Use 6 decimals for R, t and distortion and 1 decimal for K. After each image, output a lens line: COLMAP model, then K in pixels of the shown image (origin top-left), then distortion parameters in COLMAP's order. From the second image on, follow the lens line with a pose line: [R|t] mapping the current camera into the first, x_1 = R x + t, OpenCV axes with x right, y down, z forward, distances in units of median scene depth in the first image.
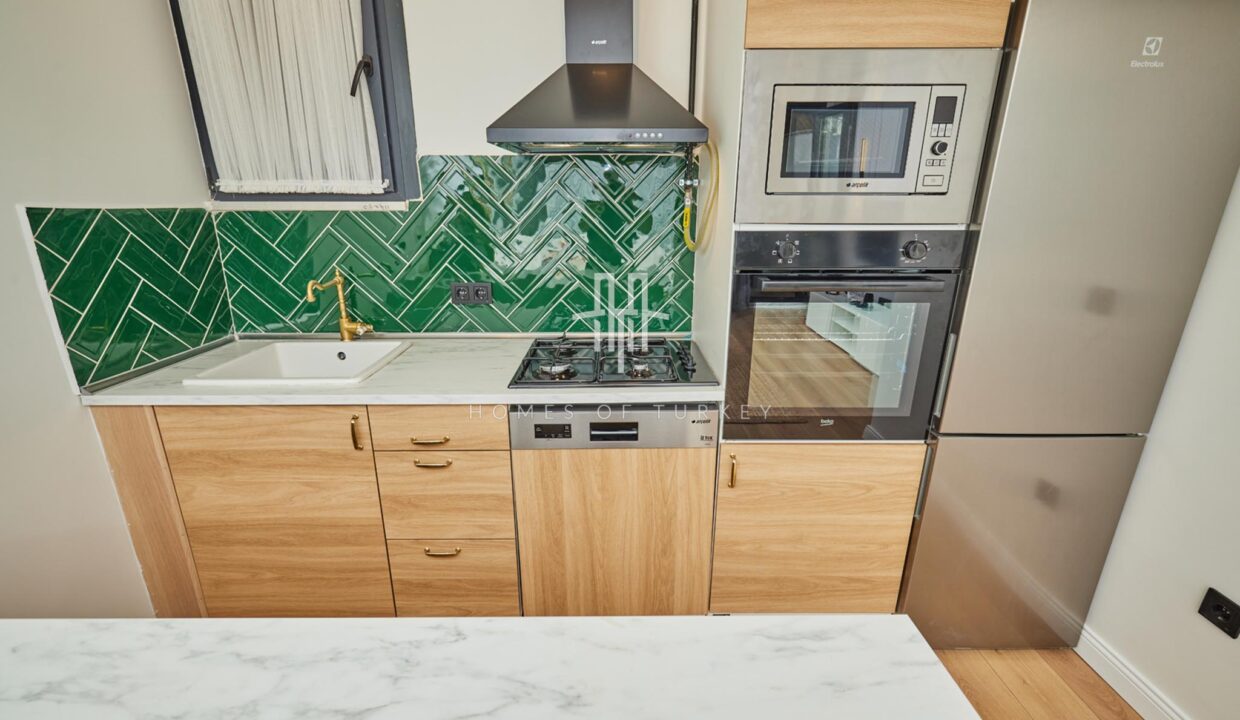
lens RADIAL K [[527.5, 0, 620.0], [0, 527.5, 360.0], [0, 0, 1]] dist [0.000414, -0.000575]
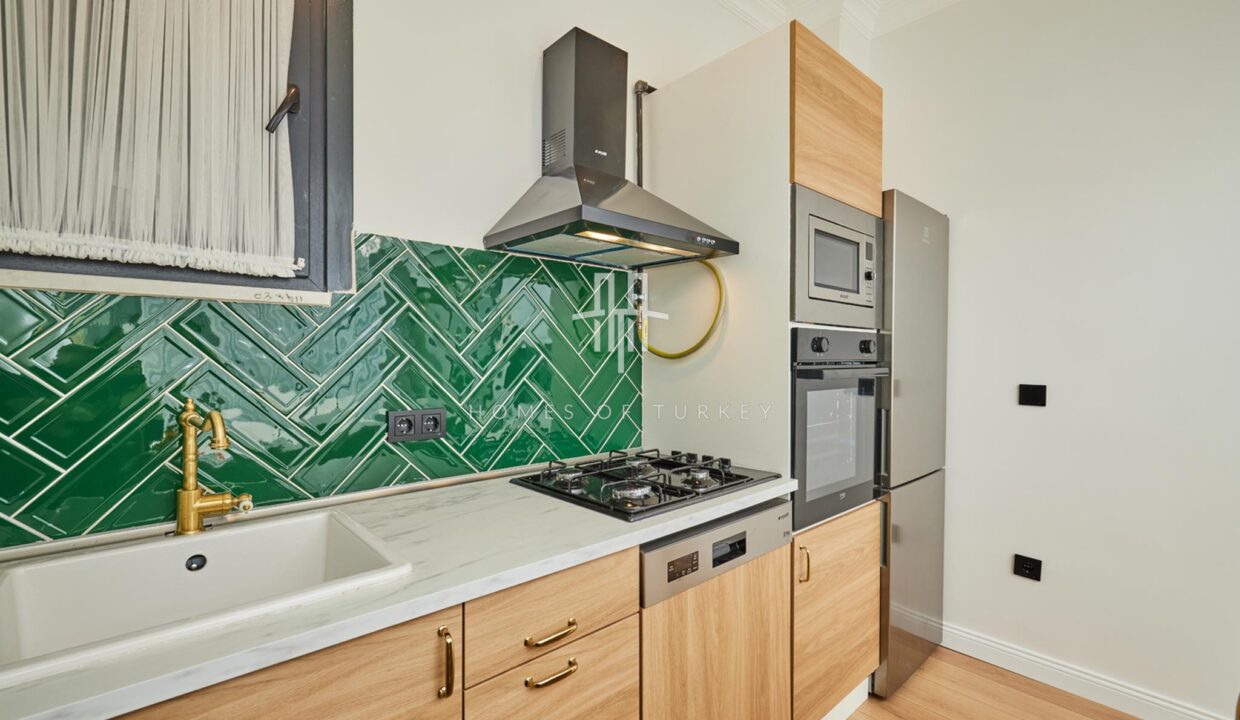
lens RADIAL K [[527.5, 0, 620.0], [0, 527.5, 360.0], [0, 0, 1]] dist [0.000414, -0.000575]
pose [[0.752823, -0.003665, 0.658212, -0.668298], [0.192689, 0.957404, -0.215055, -0.008559], [-0.629387, 0.288729, 0.721462, 0.374758]]
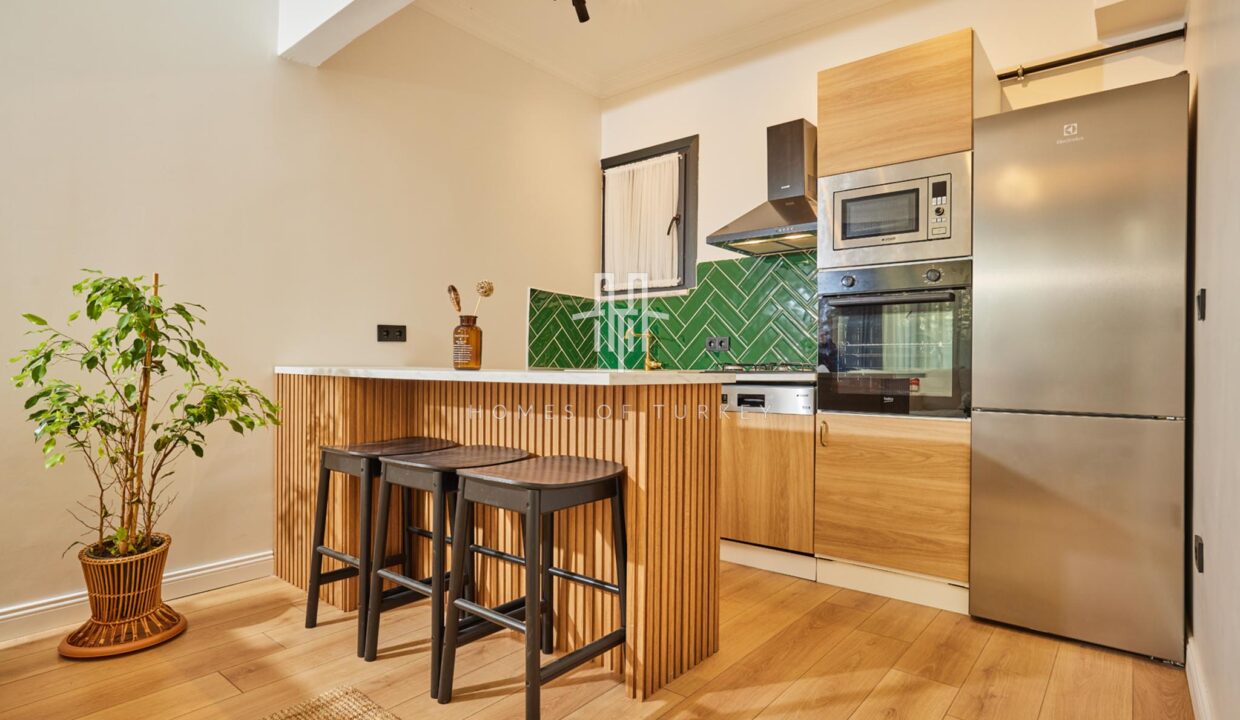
lens RADIAL K [[675.7, 0, 620.0], [0, 675.7, 360.0], [0, 0, 1]] dist [-0.001599, -0.000144]
pose [[0.771810, -0.004294, -0.635838, 0.924337], [-0.198467, 0.948392, -0.247314, 0.567345], [0.604086, 0.317072, 0.731126, -0.729301]]
